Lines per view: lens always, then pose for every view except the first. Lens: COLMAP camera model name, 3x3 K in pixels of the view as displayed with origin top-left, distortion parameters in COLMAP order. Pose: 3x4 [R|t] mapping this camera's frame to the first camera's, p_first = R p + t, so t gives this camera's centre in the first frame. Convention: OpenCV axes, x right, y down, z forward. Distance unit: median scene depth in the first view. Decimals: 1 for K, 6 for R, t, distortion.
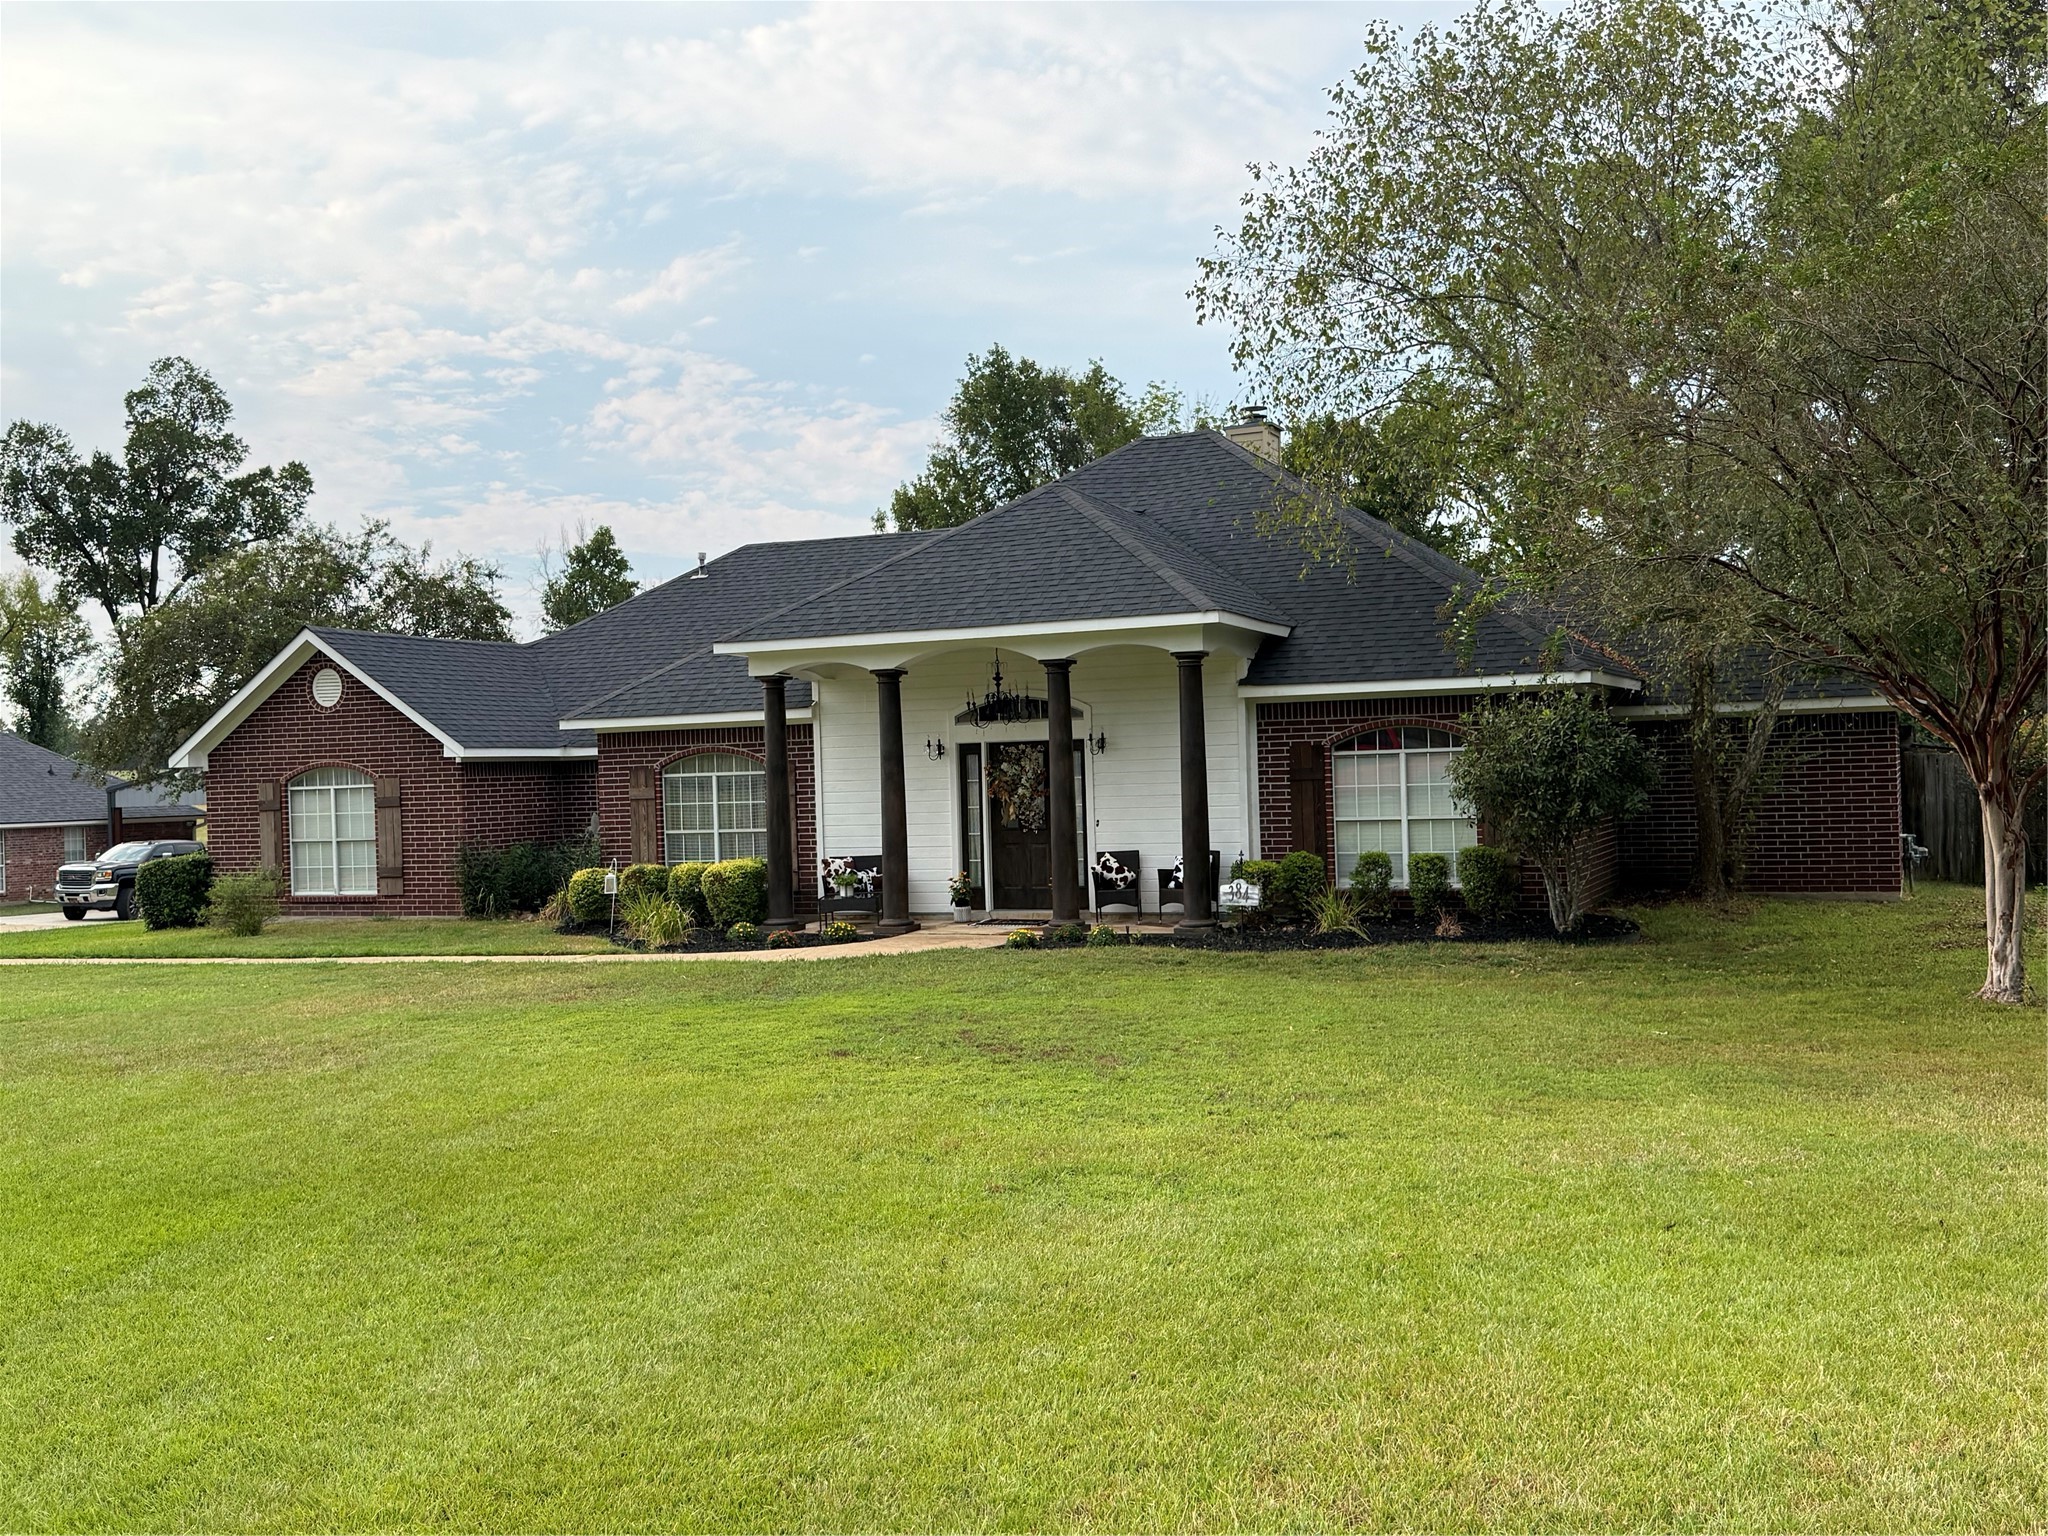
lens RADIAL K [[1996.9, 0, 1024.0], [0, 1996.9, 768.0], [0, 0, 1]] dist [0.031178, 0.000847]
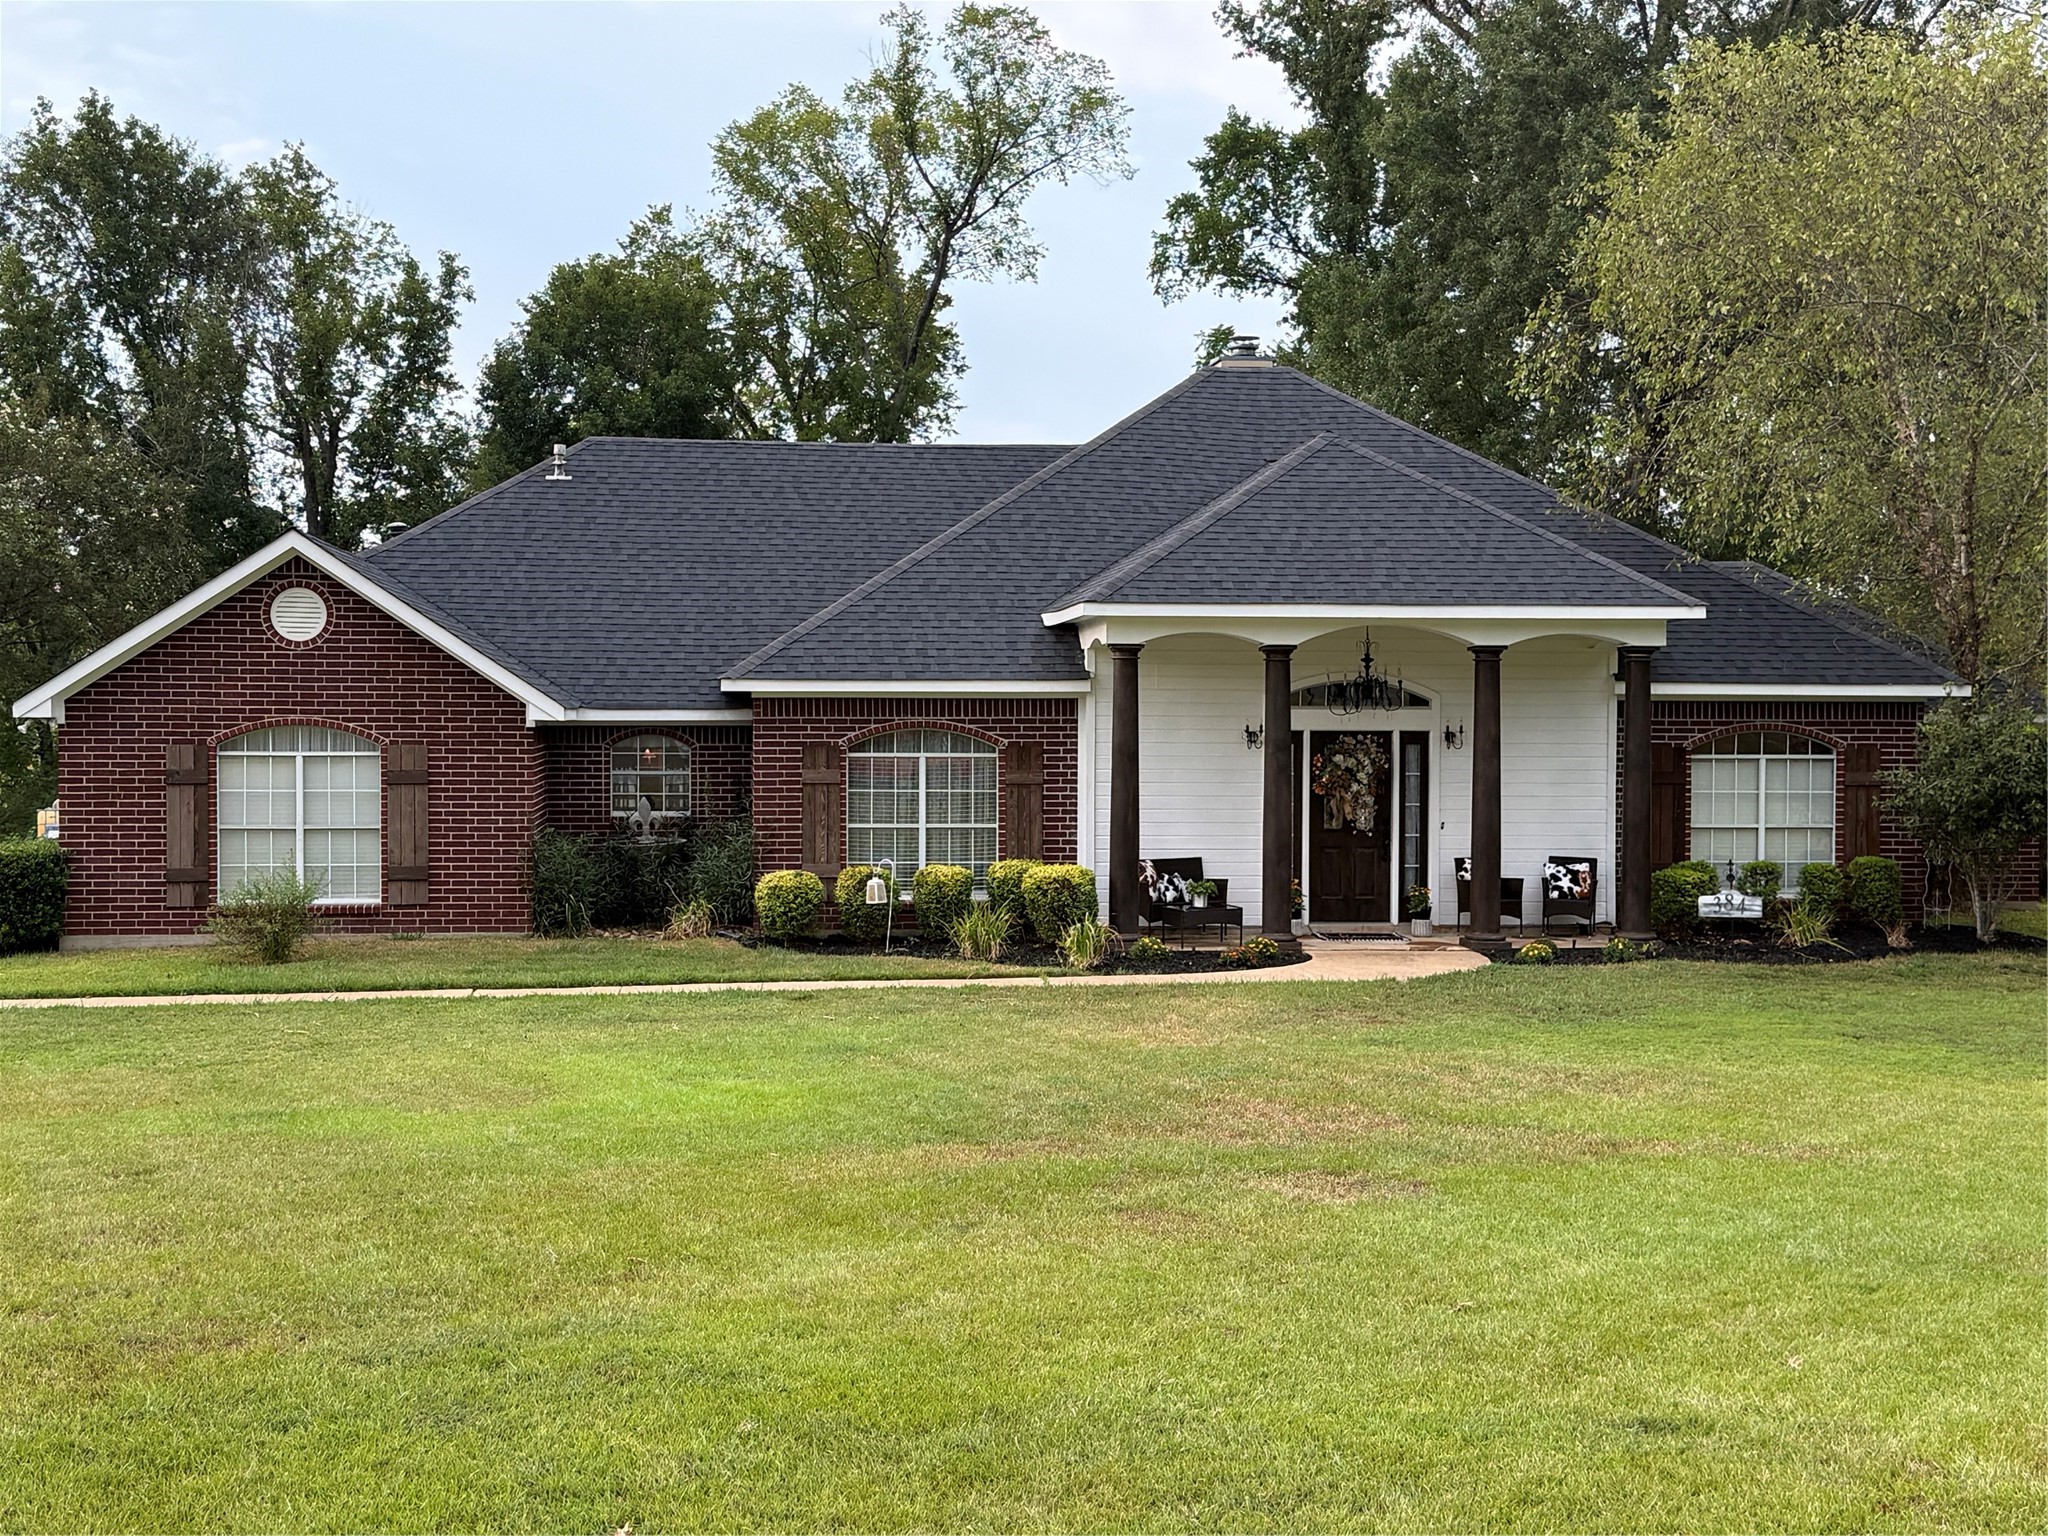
lens RADIAL K [[2782.5, 0, 1024.0], [0, 2782.5, 768.0], [0, 0, 1]] dist [0.088699, -0.000127]
pose [[0.863771, 0.023326, 0.503345, -0.683973], [-0.032681, 0.999418, 0.009766, -0.003847], [-0.502824, -0.024886, 0.864030, 0.010399]]
